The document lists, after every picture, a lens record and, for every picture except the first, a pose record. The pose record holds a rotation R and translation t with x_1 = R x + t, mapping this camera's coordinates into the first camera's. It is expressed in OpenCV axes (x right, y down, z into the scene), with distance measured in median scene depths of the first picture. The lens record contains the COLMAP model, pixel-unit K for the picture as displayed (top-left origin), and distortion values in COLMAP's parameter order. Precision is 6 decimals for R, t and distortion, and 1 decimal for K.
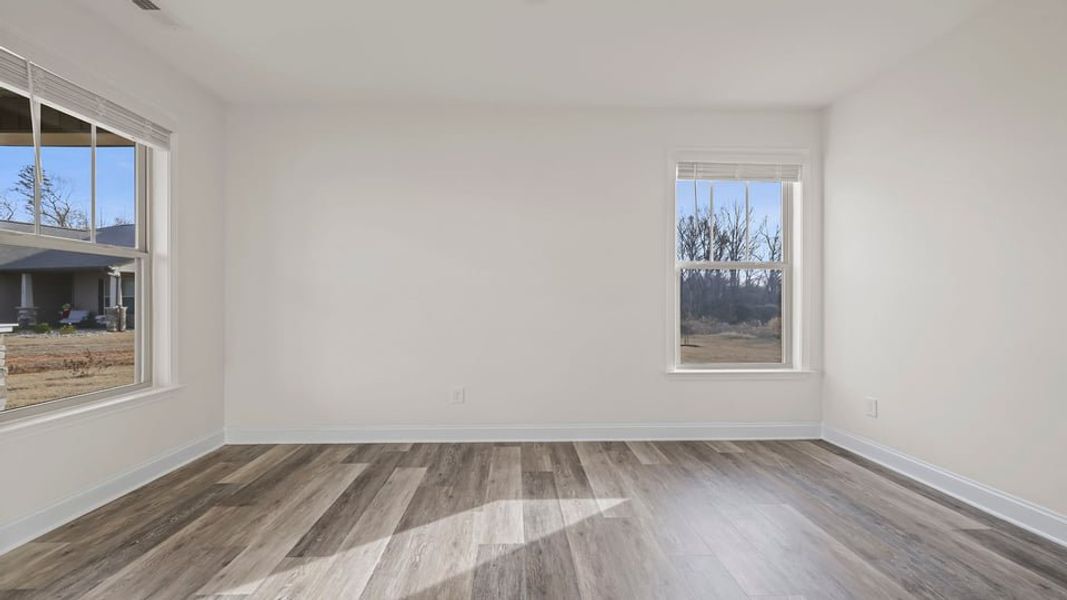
lens RADIAL K [[453.3, 0, 530.8], [0, 453.3, 301.5], [0, 0, 1]] dist [-0.002601, 0.000933]
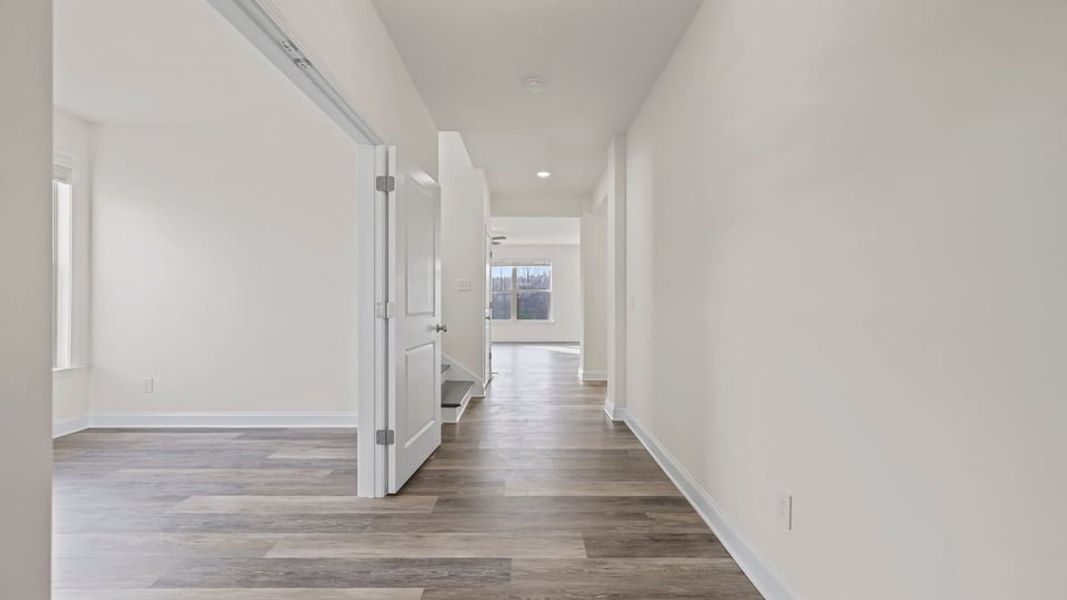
lens RADIAL K [[453.3, 0, 532.4], [0, 453.3, 300.4], [0, 0, 1]] dist [-0.002601, 0.000933]
pose [[0.017486, 0.000939, 0.999847, -0.492619], [-0.005662, 0.999984, -0.000841, -0.007099], [-0.999831, -0.005646, 0.017491, -0.091171]]
